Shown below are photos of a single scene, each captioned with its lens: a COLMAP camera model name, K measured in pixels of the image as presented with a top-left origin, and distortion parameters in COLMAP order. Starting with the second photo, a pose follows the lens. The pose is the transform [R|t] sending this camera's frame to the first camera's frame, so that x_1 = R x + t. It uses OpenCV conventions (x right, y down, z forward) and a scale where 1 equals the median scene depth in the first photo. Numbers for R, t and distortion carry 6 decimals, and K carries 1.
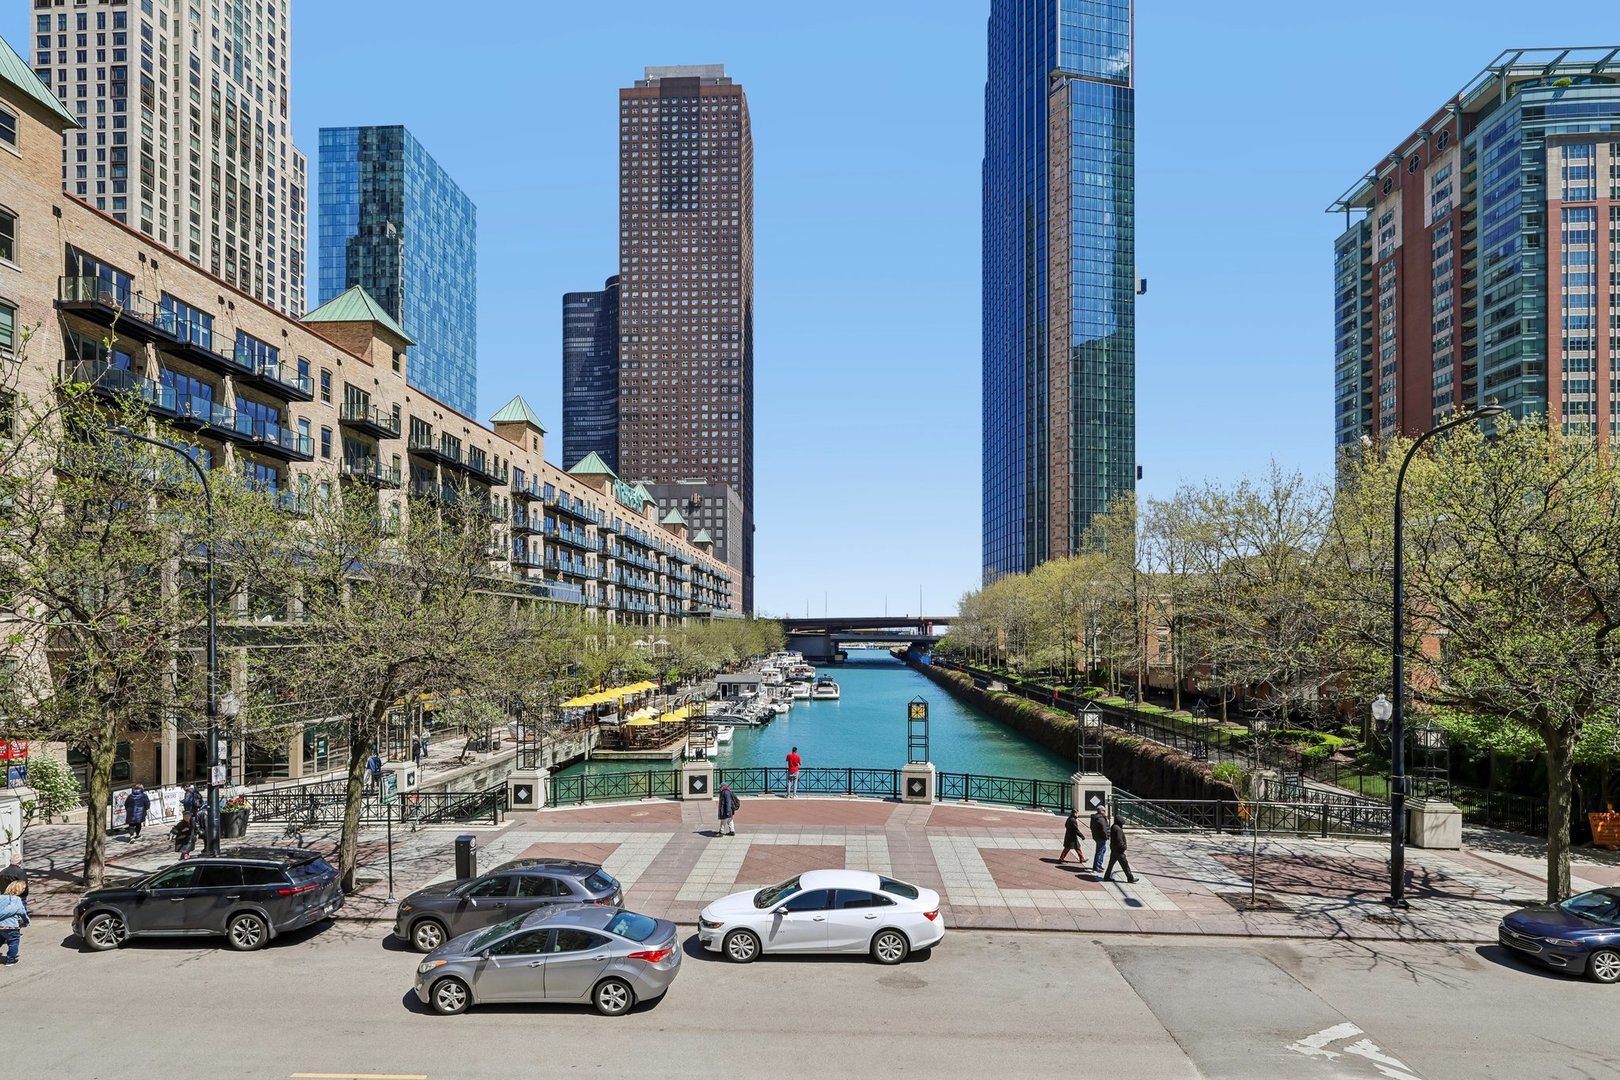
lens RADIAL K [[964.0, 0, 735.0], [0, 964.0, 630.2], [0, 0, 1]] dist [-0.007536, 0.000911]
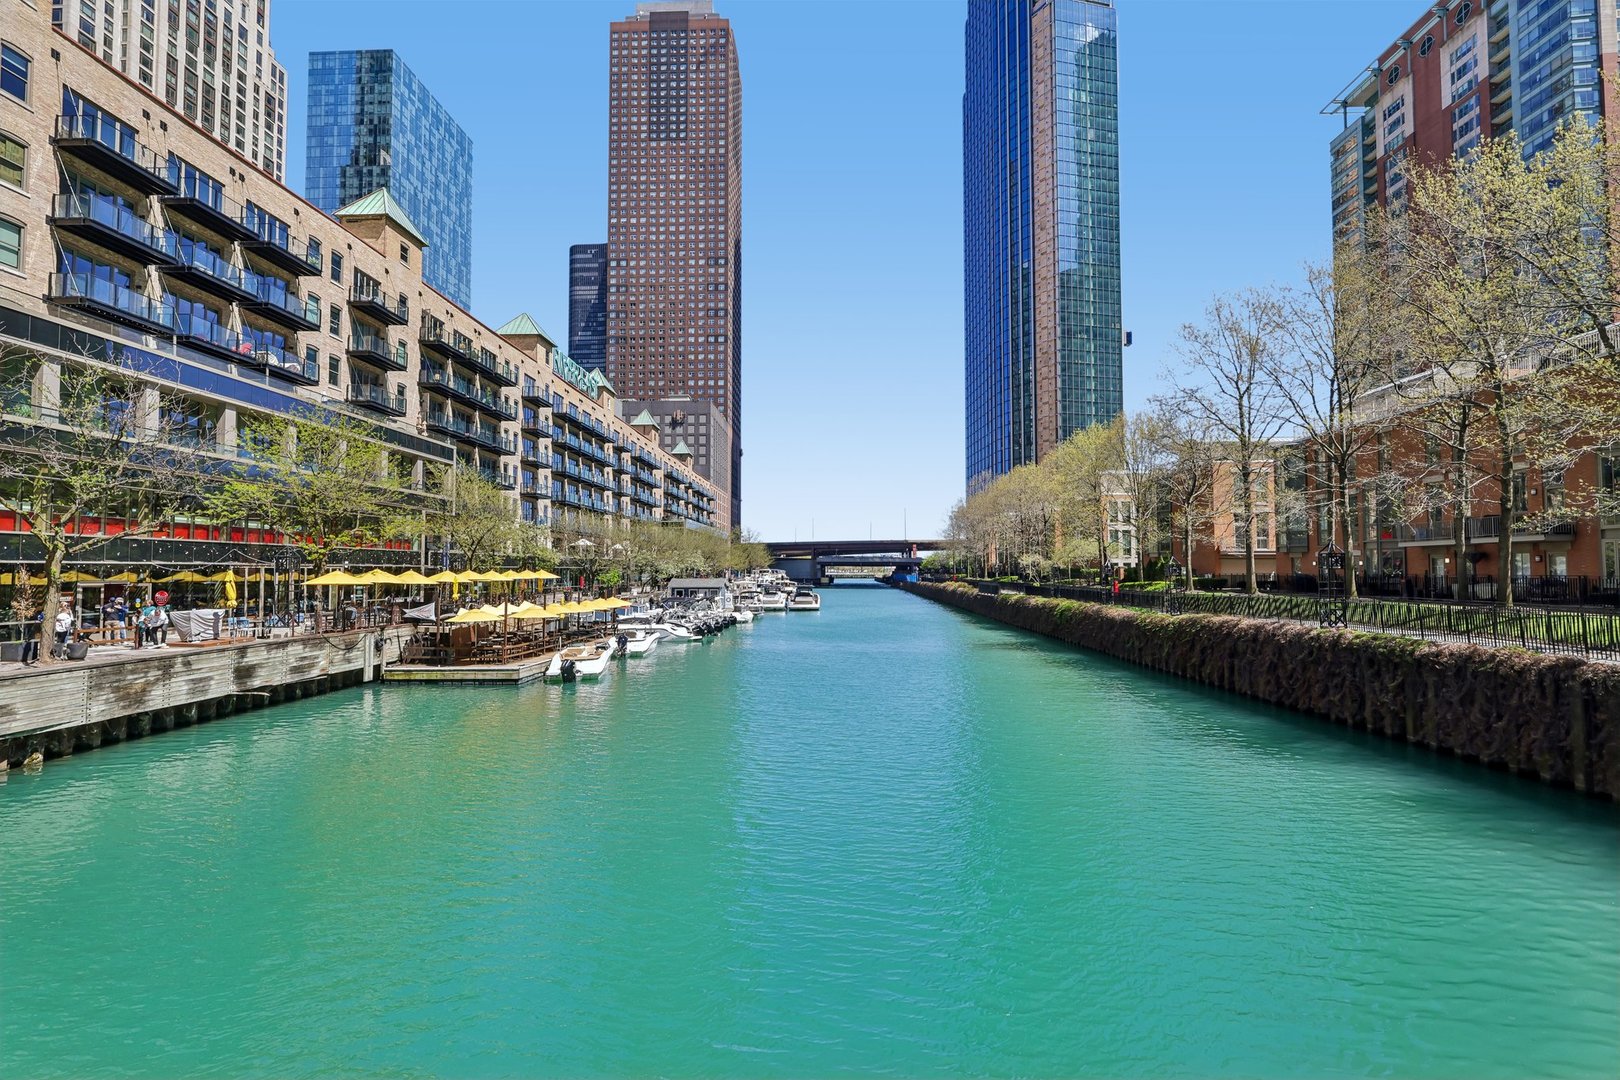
lens RADIAL K [[845.1, 0, 757.6], [0, 845.1, 539.4], [0, 0, 1]] dist [-0.011103, -0.000191]
pose [[0.999721, 0.001726, 0.023539, 0.024964], [-0.000955, 0.999464, -0.032726, 0.023726], [-0.023583, 0.032694, 0.999187, 0.174821]]
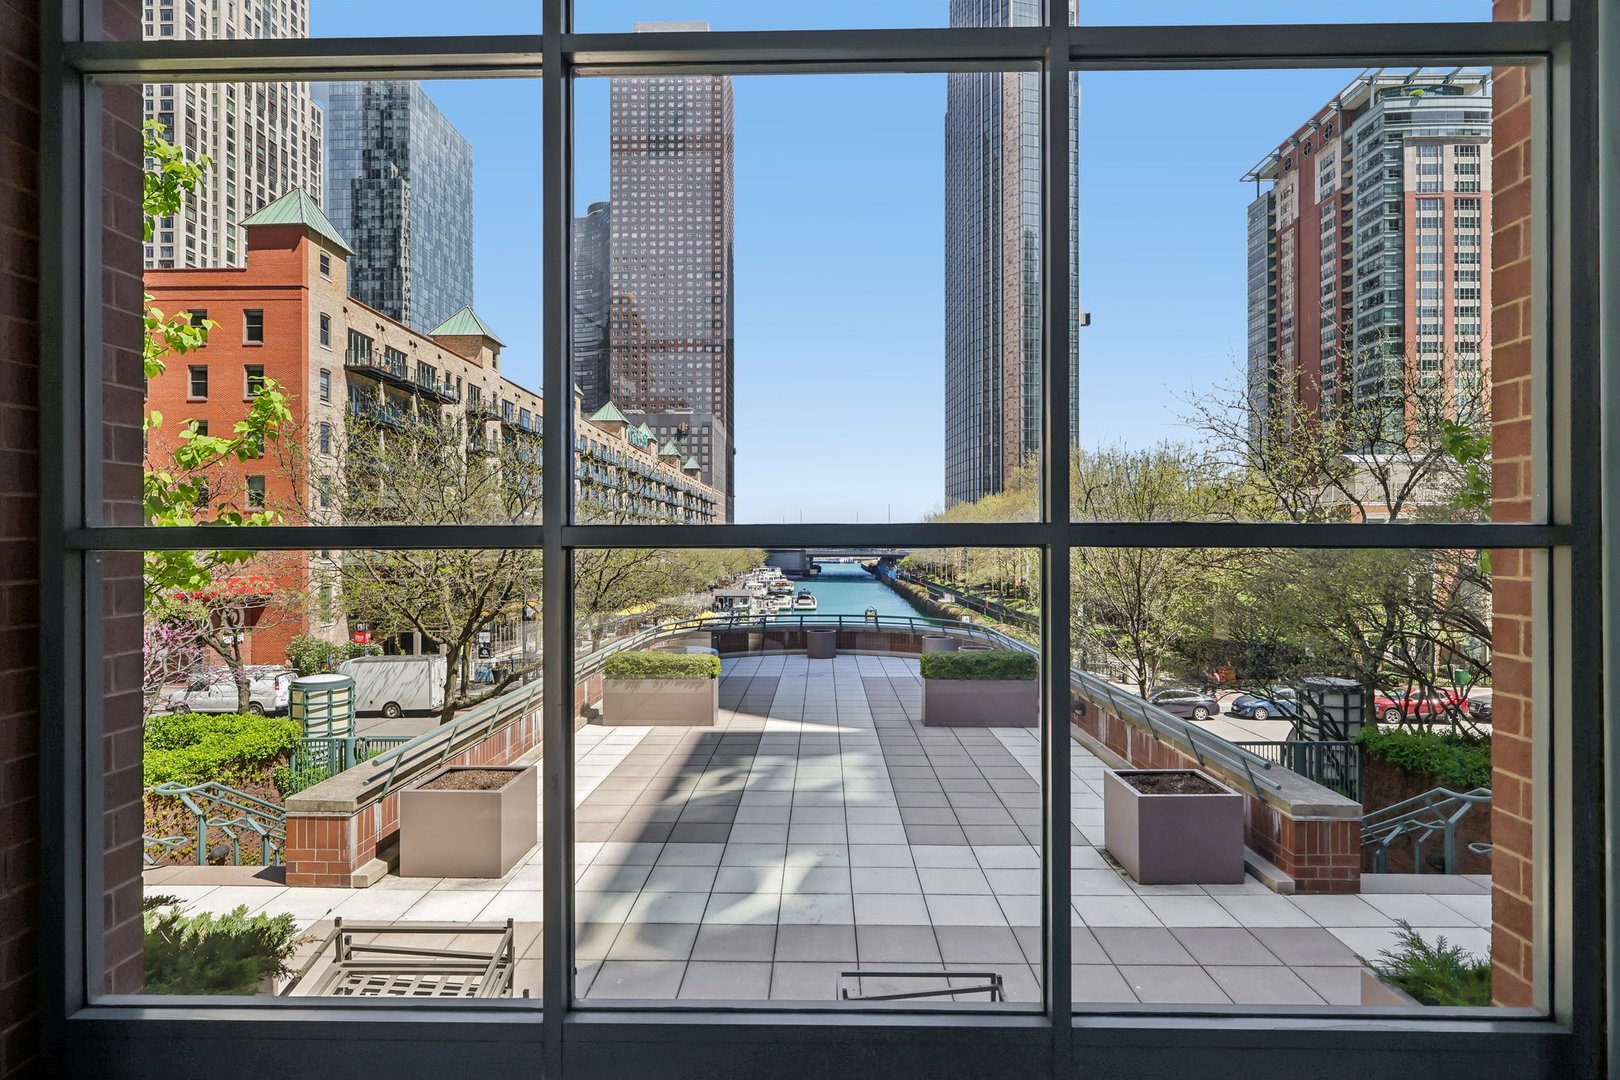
lens RADIAL K [[961.8, 0, 741.5], [0, 961.8, 546.7], [0, 0, 1]] dist [-0.010192, -0.002804]
pose [[0.999397, -0.001320, 0.034687, -0.016375], [0.001152, 0.999988, 0.004860, -0.007609], [-0.034693, -0.004817, 0.999386, -0.116412]]
